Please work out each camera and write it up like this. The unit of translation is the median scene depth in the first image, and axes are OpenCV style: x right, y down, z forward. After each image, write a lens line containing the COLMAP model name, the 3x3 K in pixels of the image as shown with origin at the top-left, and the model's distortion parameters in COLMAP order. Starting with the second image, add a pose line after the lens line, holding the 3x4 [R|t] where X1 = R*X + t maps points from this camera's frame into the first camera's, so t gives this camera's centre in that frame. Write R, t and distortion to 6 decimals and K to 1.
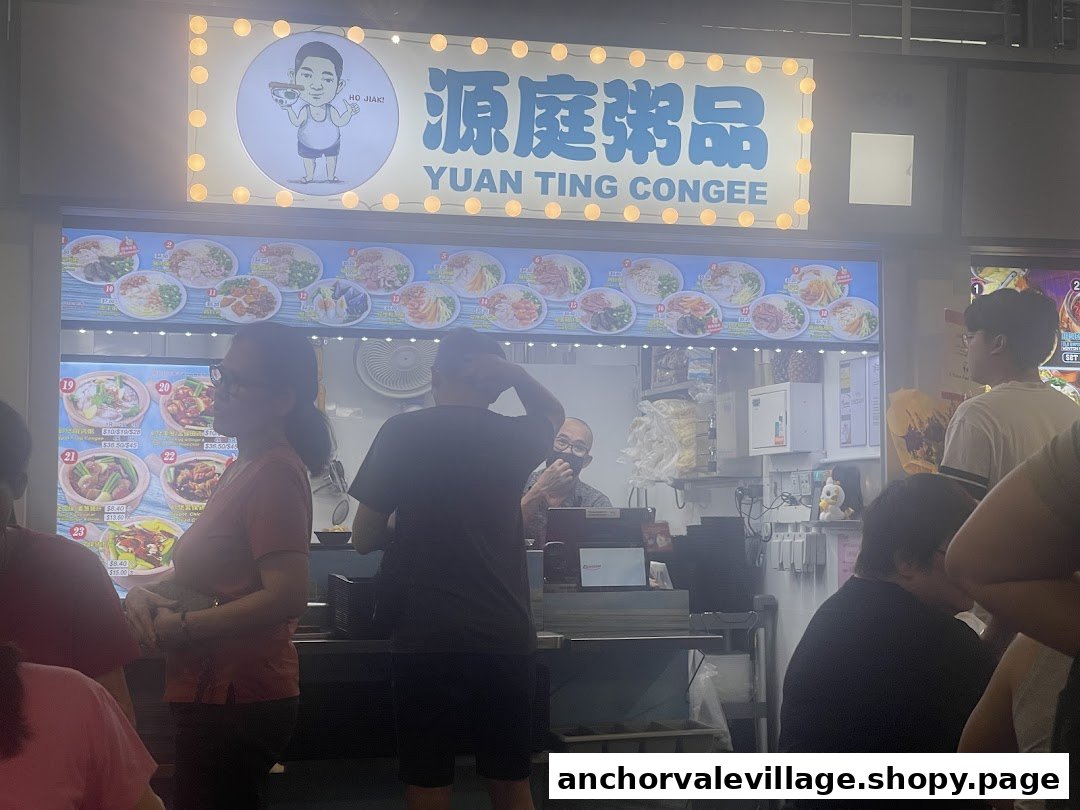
lens RADIAL K [[1902.9, 0, 527.6], [0, 1902.9, 341.2], [0, 0, 1]] dist [0.217437, 0.122219]
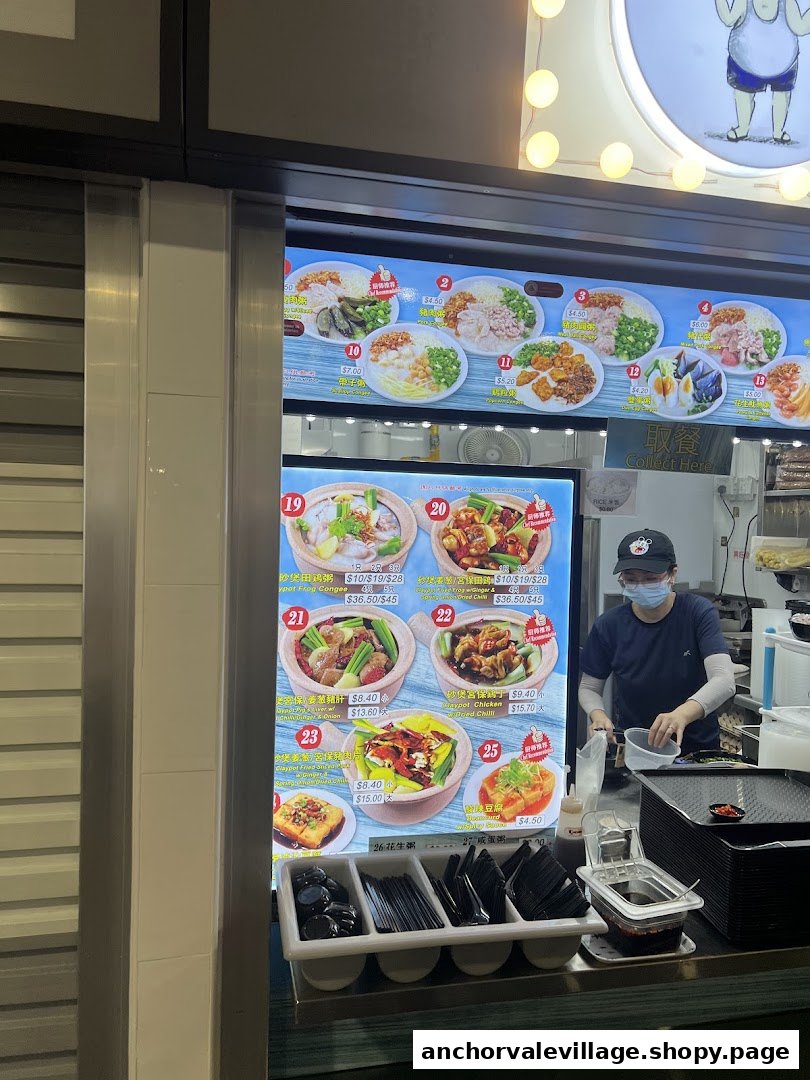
lens RADIAL K [[760.6, 0, 405.0], [0, 760.6, 540.0], [0, 0, 1]] dist [0.082350, -0.152735]
pose [[0.998782, 0.026470, -0.041640, -0.186447], [-0.021305, 0.992553, 0.119933, 0.003944], [0.044505, -0.118900, 0.991908, 0.735063]]
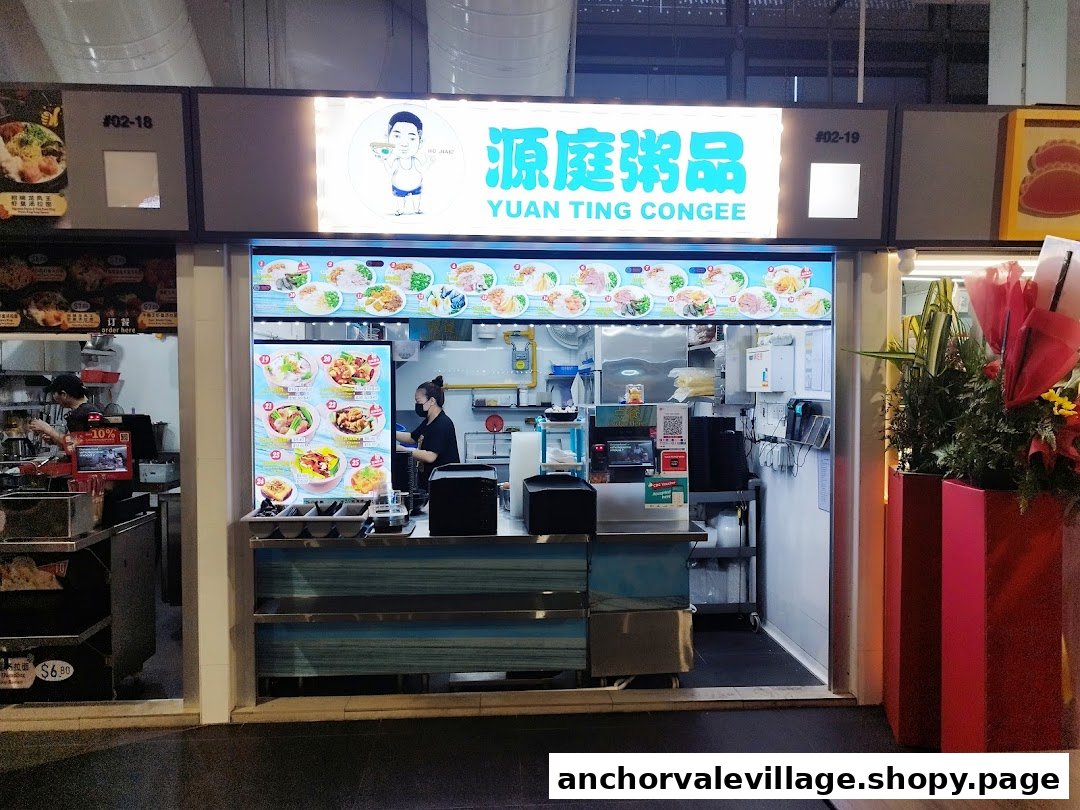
lens RADIAL K [[760.6, 0, 537.1], [0, 760.6, 401.9], [0, 0, 1]] dist [0.082350, -0.152735]
pose [[0.980067, 0.002592, -0.198651, 0.090666], [0.019909, 0.993600, 0.111184, -0.006646], [0.197668, -0.112923, 0.973743, 0.434994]]
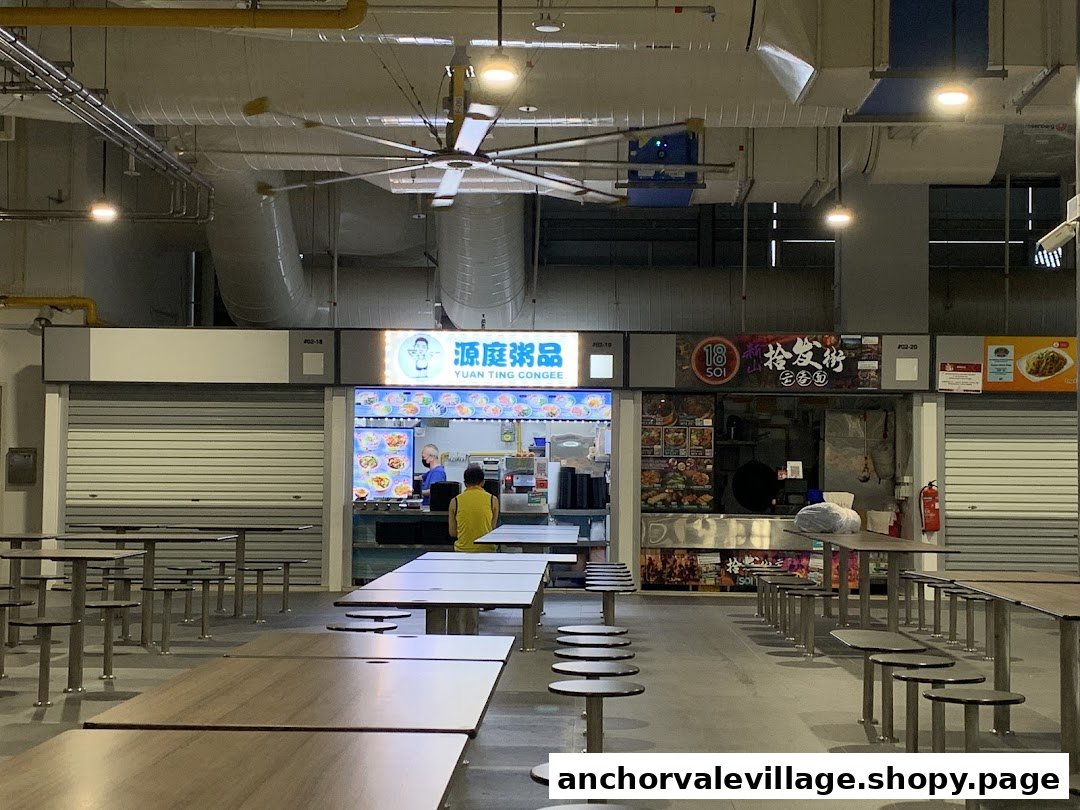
lens RADIAL K [[1469.2, 0, 525.4], [0, 1469.2, 416.1], [0, 0, 1]] dist [0.148498, -0.045032]
pose [[0.954424, -0.001339, -0.298451, 0.818334], [0.016868, 0.998633, 0.049464, -0.134666], [0.297977, -0.052244, 0.953142, -1.402242]]
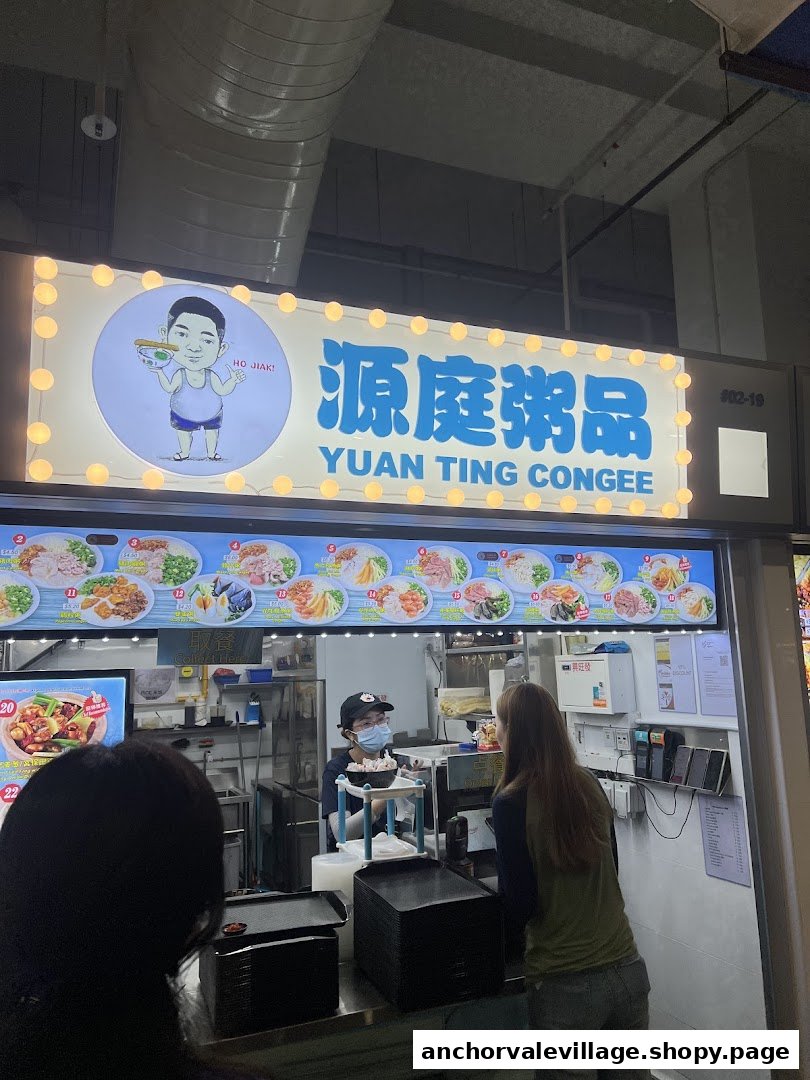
lens RADIAL K [[802.8, 0, 409.1], [0, 802.8, 535.0], [0, 0, 1]] dist [0.148485, -0.311429]
pose [[0.989647, -0.008739, 0.143255, -0.065339], [0.018637, 0.997518, -0.067896, -0.023615], [-0.142306, 0.069863, 0.987354, 0.608768]]
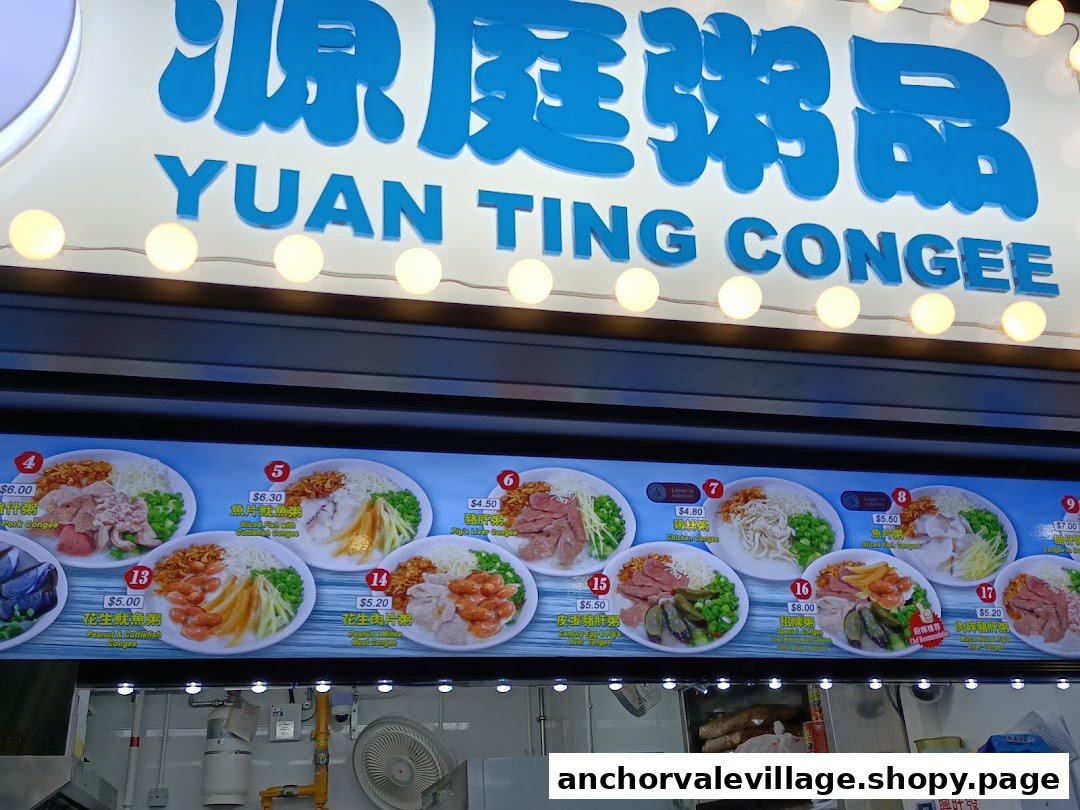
lens RADIAL K [[1059.6, 0, 542.4], [0, 1059.6, 416.2], [0, 0, 1]] dist [0.126535, -0.252844]
pose [[0.998513, -0.054492, 0.001766, 0.013677], [0.052275, 0.947678, -0.314919, 0.019874], [0.015487, 0.314543, 0.949117, 0.805341]]
